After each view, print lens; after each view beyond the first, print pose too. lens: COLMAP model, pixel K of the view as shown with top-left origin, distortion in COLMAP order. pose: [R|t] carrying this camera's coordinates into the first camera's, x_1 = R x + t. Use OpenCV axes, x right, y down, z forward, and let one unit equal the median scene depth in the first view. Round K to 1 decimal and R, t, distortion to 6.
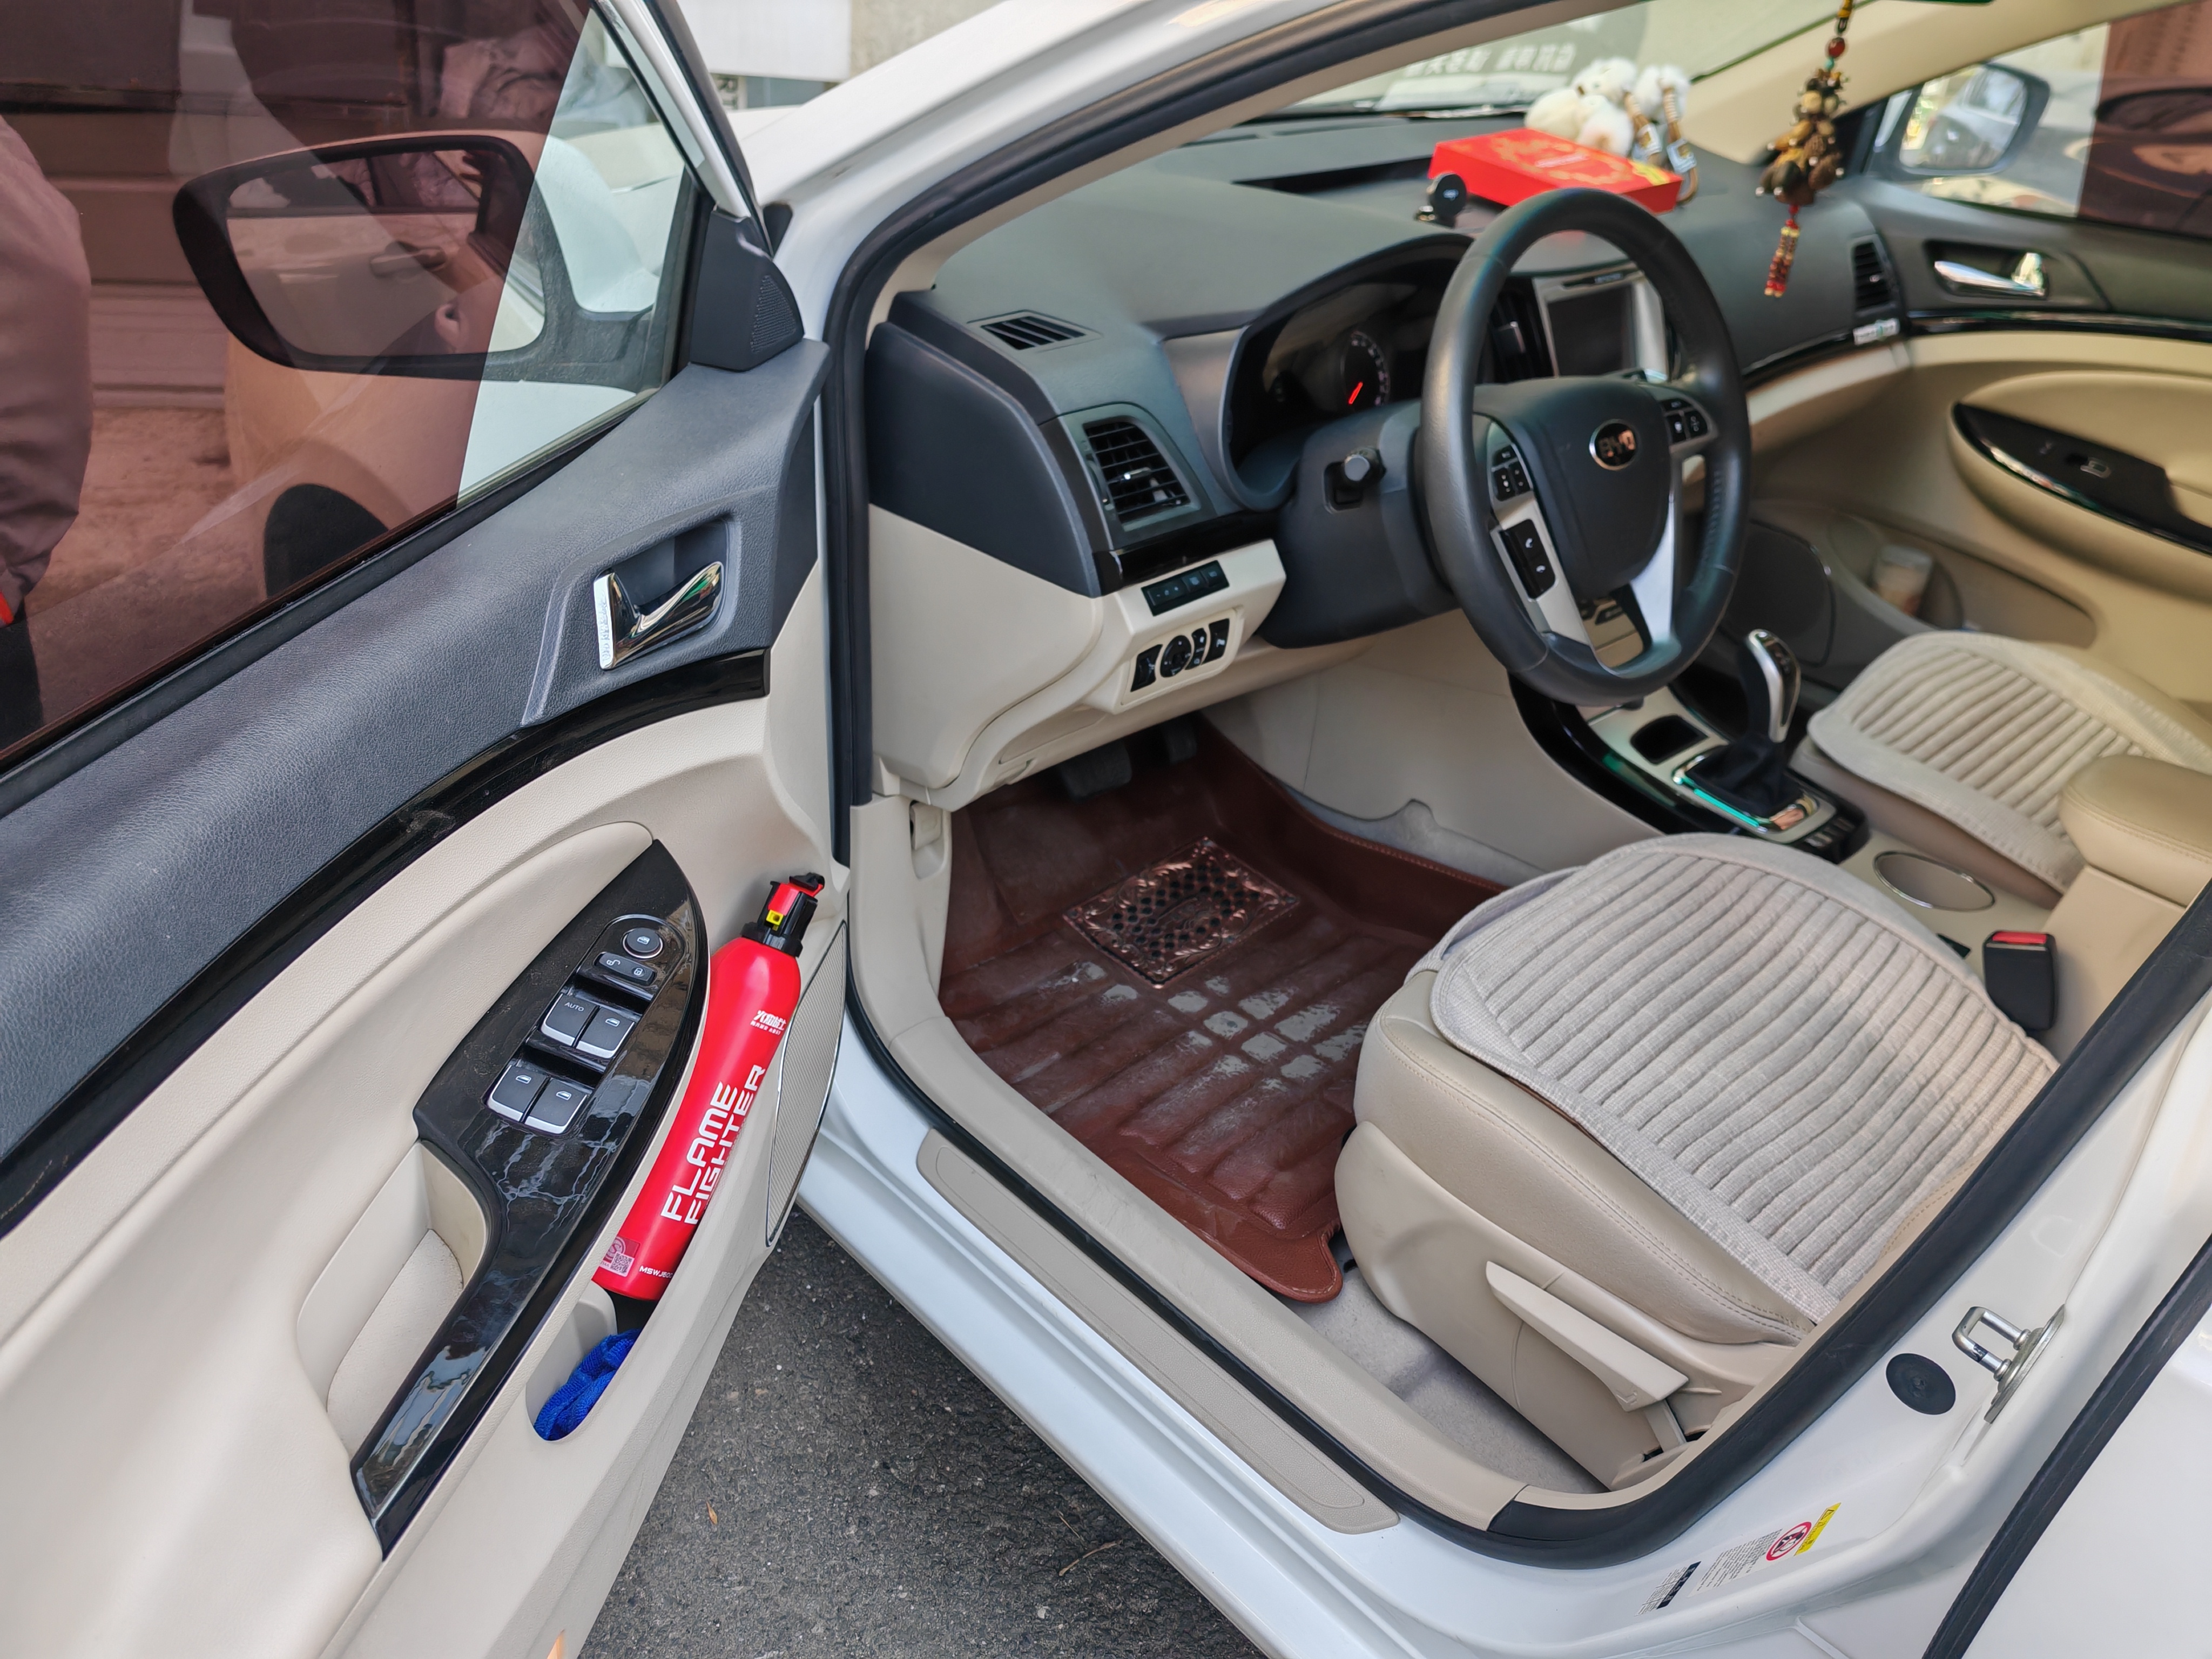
lens RADIAL K [[1643.1, 0, 1123.5], [0, 1643.1, 812.7], [0, 0, 1]] dist [0.030514, -0.027005]
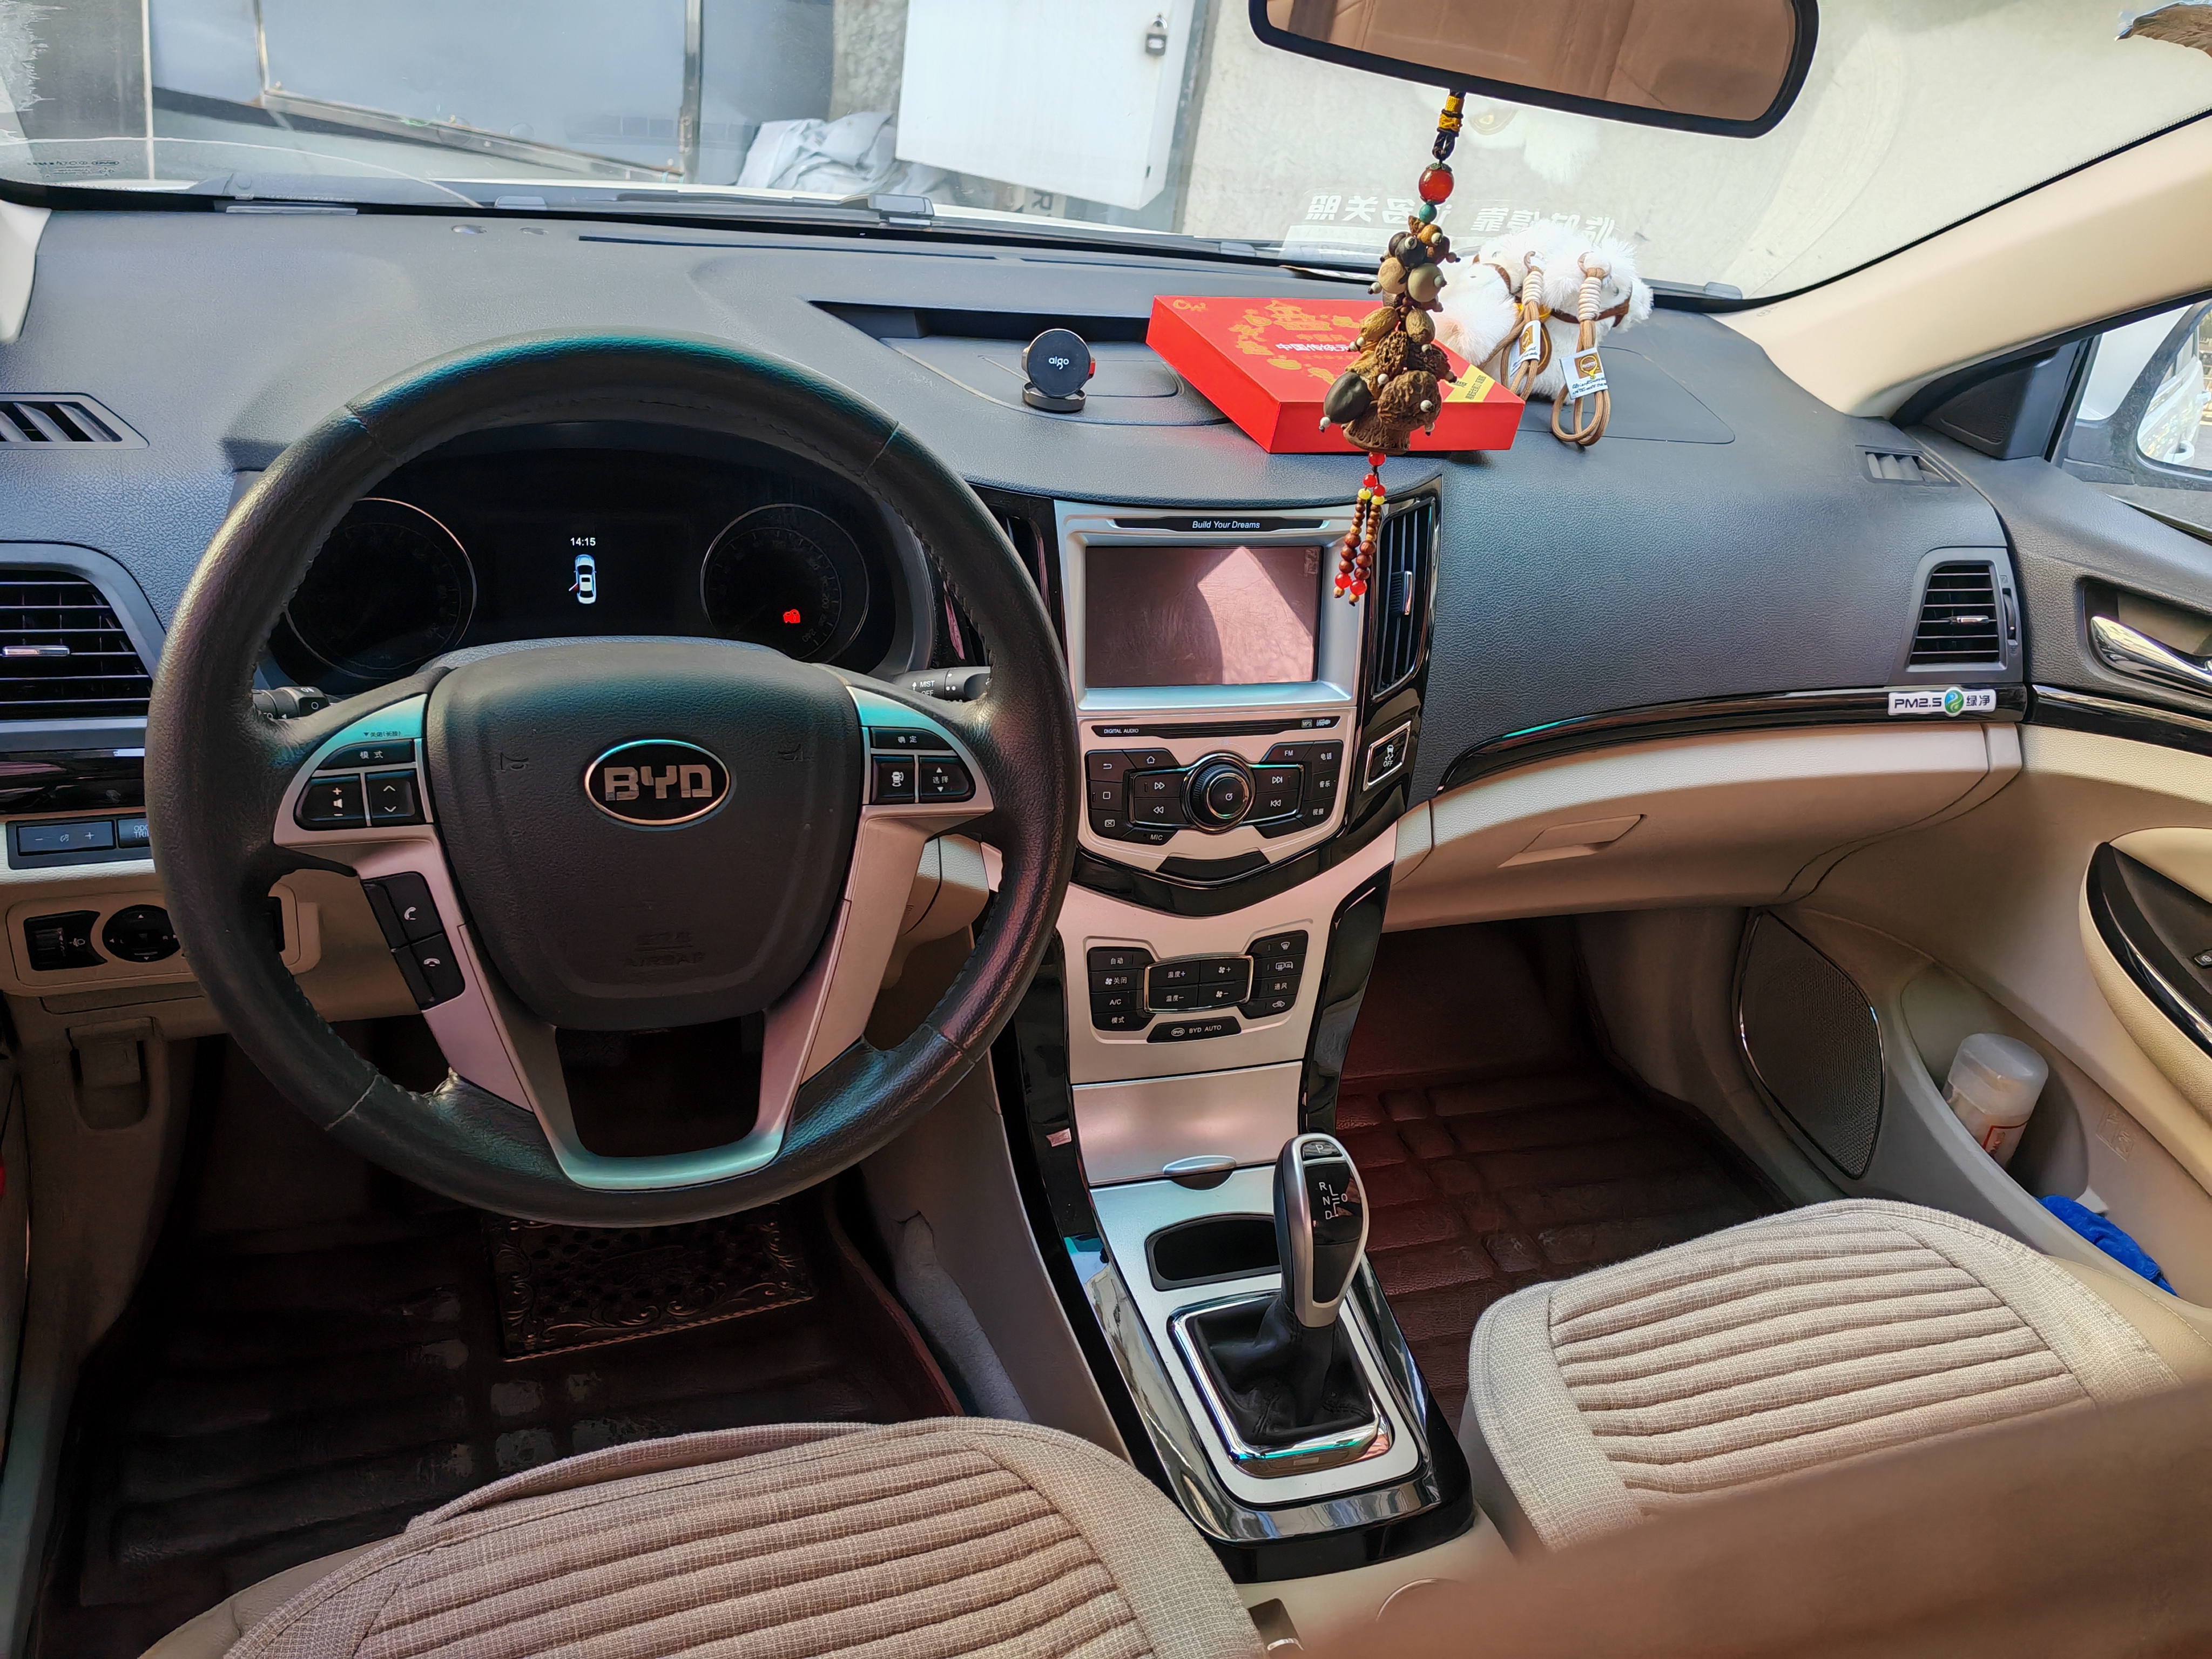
lens RADIAL K [[1643.1, 0, 1097.4], [0, 1643.1, 845.6], [0, 0, 1]] dist [0.030514, -0.027005]
pose [[0.909321, 0.242960, -0.337796, 0.394233], [-0.265191, 0.963977, -0.020532, -0.143908], [0.320640, 0.108251, 0.940995, 0.324751]]
